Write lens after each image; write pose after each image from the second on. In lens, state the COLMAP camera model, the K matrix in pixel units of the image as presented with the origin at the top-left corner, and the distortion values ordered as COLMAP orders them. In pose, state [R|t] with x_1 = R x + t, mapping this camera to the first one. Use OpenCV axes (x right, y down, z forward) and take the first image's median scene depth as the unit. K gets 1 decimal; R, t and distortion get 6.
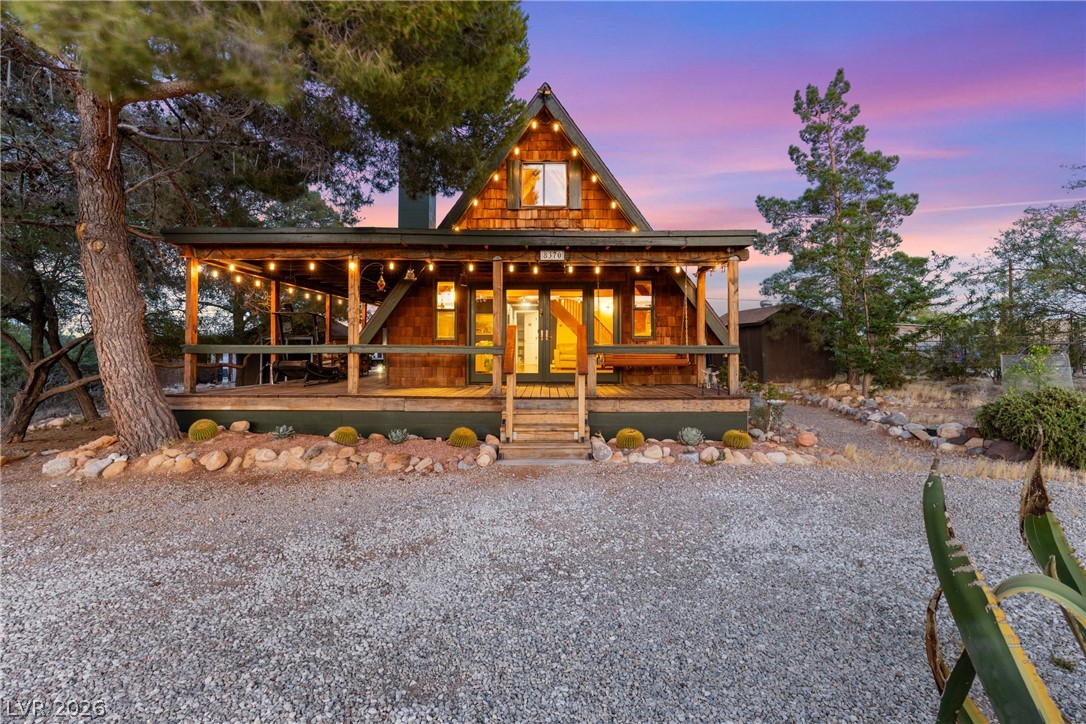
lens RADIAL K [[501.9, 0, 545.1], [0, 501.9, 310.3], [0, 0, 1]] dist [0.002013, 0.000113]
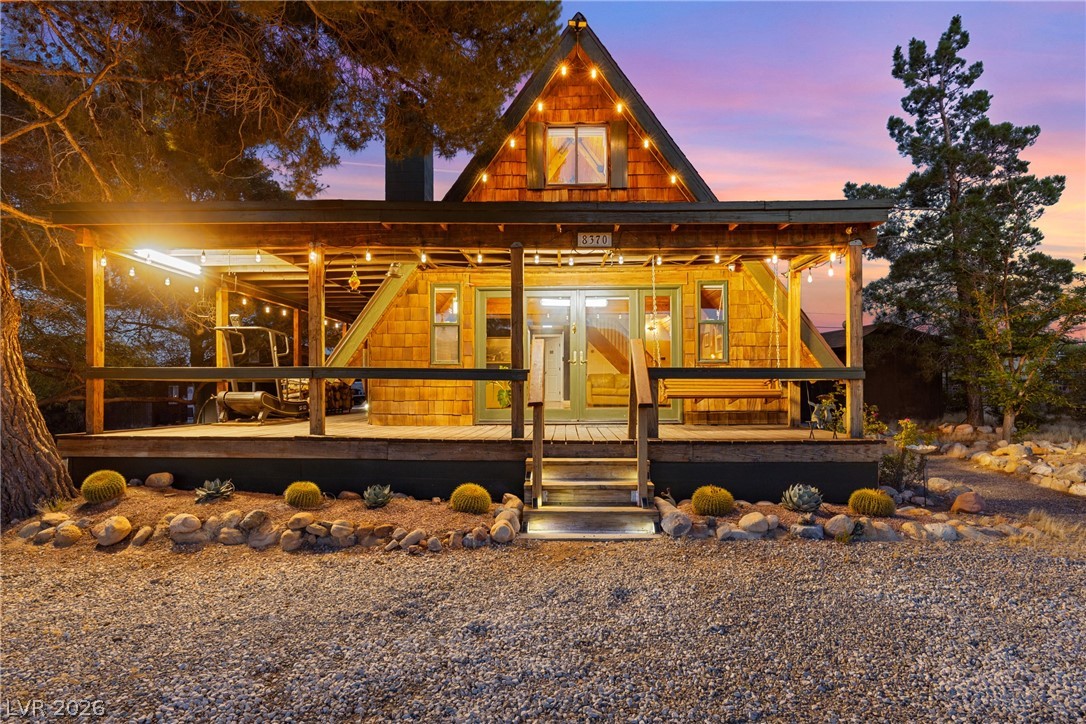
lens RADIAL K [[570.1, 0, 543.5], [0, 570.1, 358.4], [0, 0, 1]] dist [-0.003763, -0.000895]
pose [[0.999463, -0.002703, -0.032647, -0.022866], [0.003500, 0.999697, 0.024384, 0.026618], [0.032571, -0.024486, 0.999169, 0.142144]]
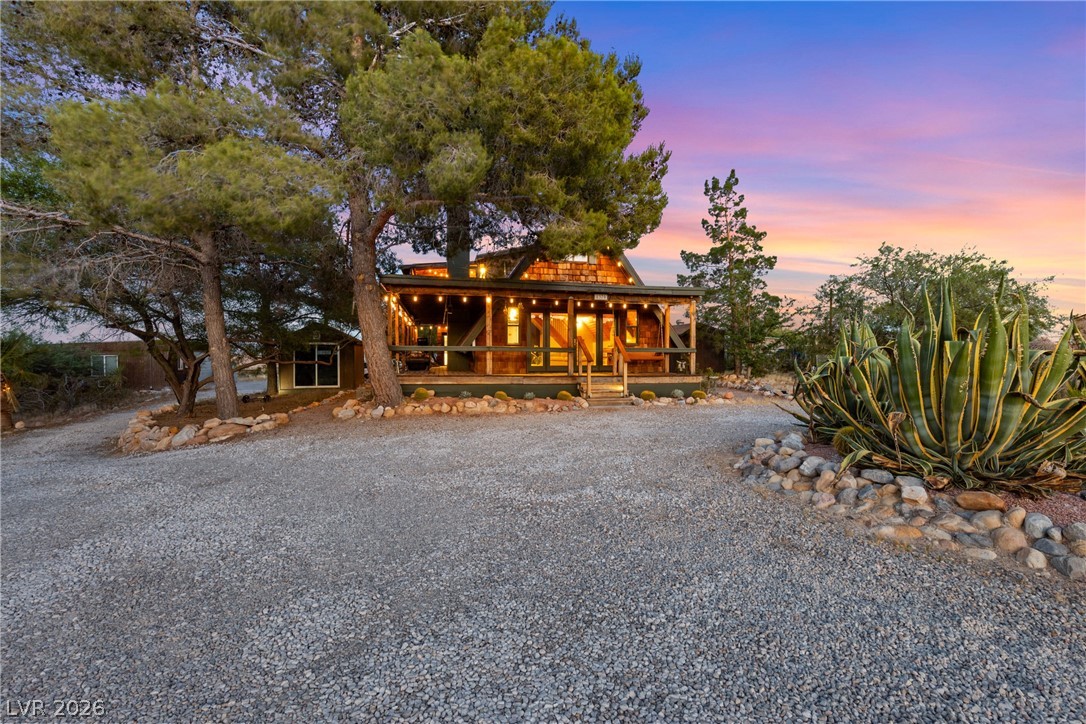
lens RADIAL K [[486.3, 0, 544.1], [0, 486.3, 328.1], [0, 0, 1]] dist [0.000571, 0.000022]
pose [[0.977548, 0.015304, 0.210158, -0.390156], [-0.018701, 0.999725, 0.014183, -0.014465], [-0.209883, -0.017795, 0.977564, -0.465866]]
